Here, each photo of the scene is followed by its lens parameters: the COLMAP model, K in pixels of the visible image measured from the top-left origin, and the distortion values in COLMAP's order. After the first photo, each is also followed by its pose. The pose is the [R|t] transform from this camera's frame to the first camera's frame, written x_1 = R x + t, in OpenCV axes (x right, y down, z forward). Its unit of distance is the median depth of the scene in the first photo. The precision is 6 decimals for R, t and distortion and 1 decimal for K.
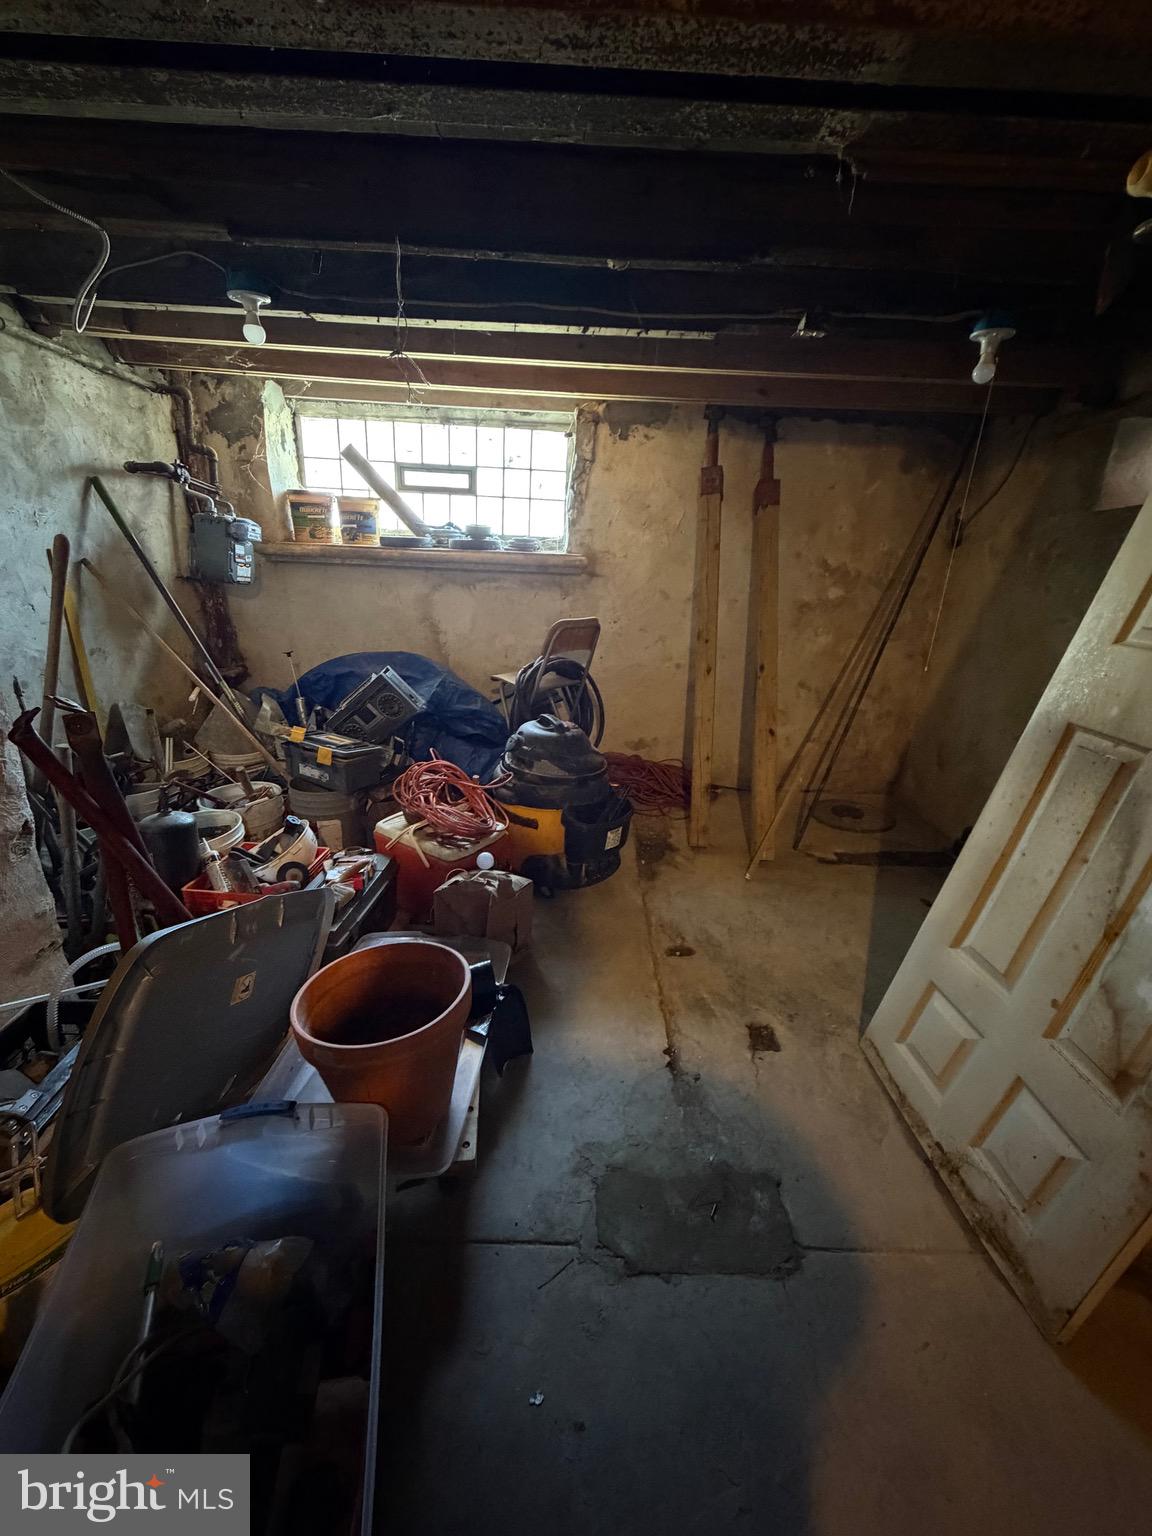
lens RADIAL K [[611.2, 0, 576.6], [0, 611.2, 763.6], [0, 0, 1]] dist [0.001197, -0.000306]
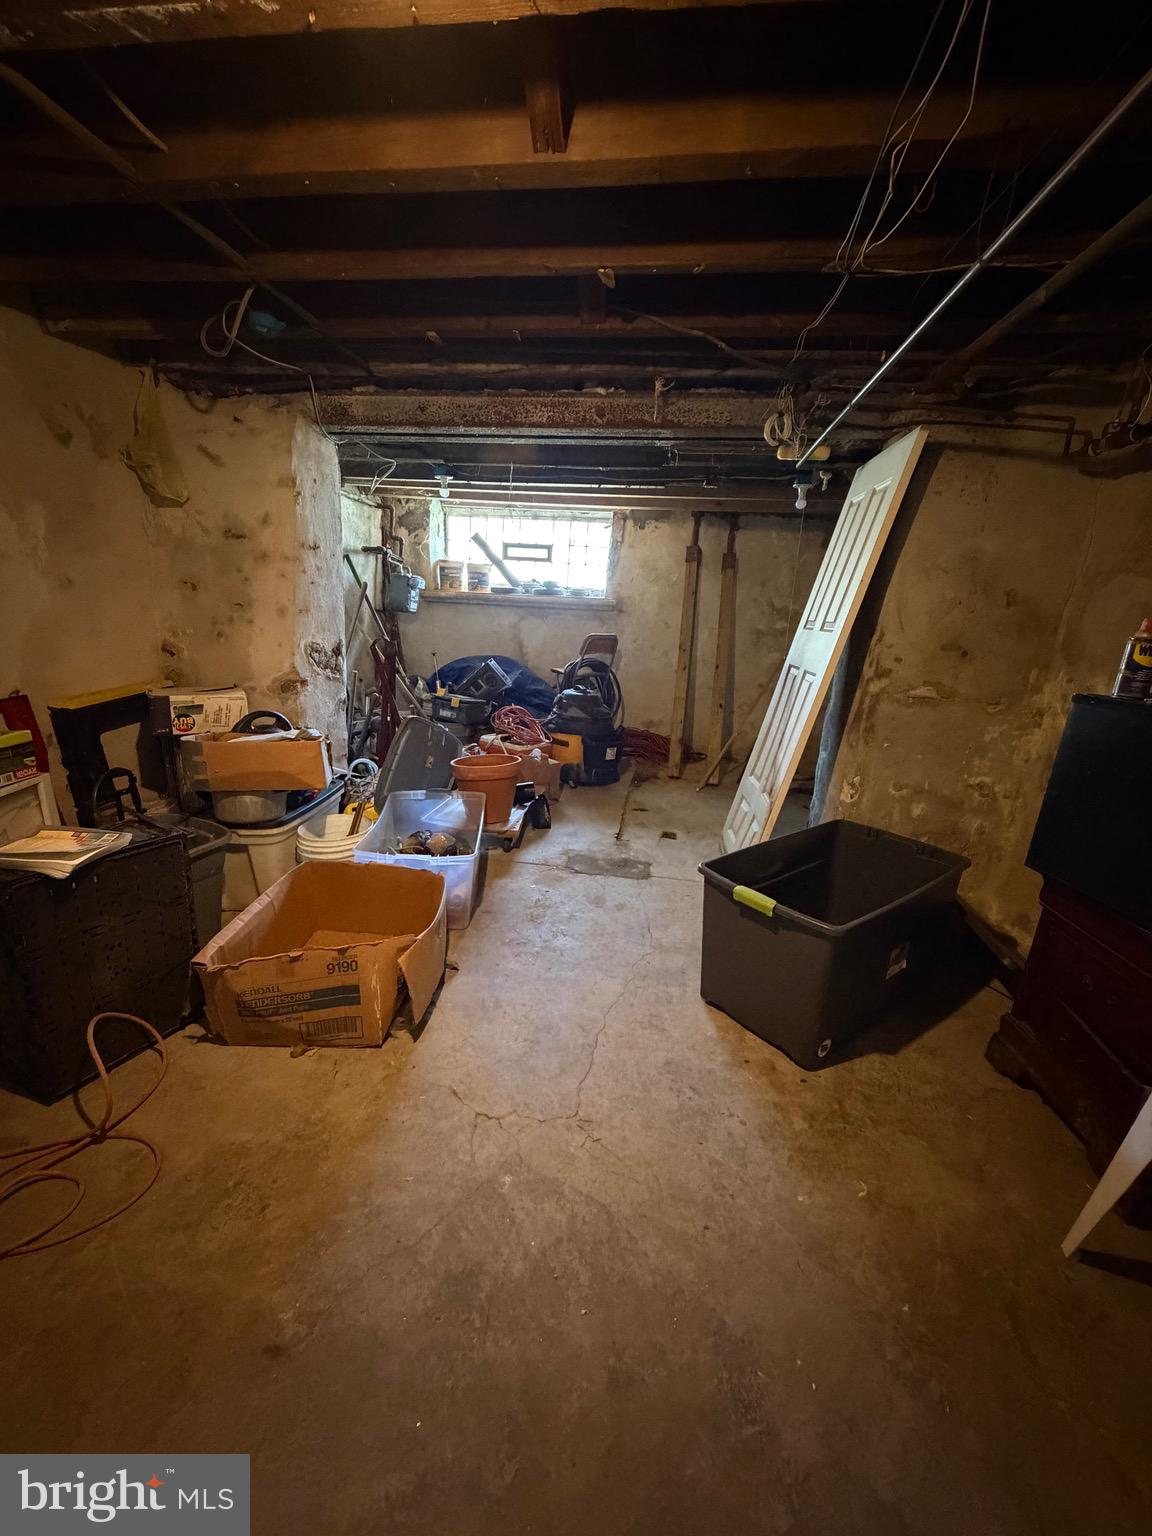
lens RADIAL K [[611.2, 0, 576.6], [0, 611.2, 763.6], [0, 0, 1]] dist [0.001197, -0.000306]
pose [[0.989509, 0.044066, -0.137587, 0.157067], [-0.055877, 0.994966, -0.083195, 0.230916], [0.133229, 0.090010, 0.986990, -0.563168]]
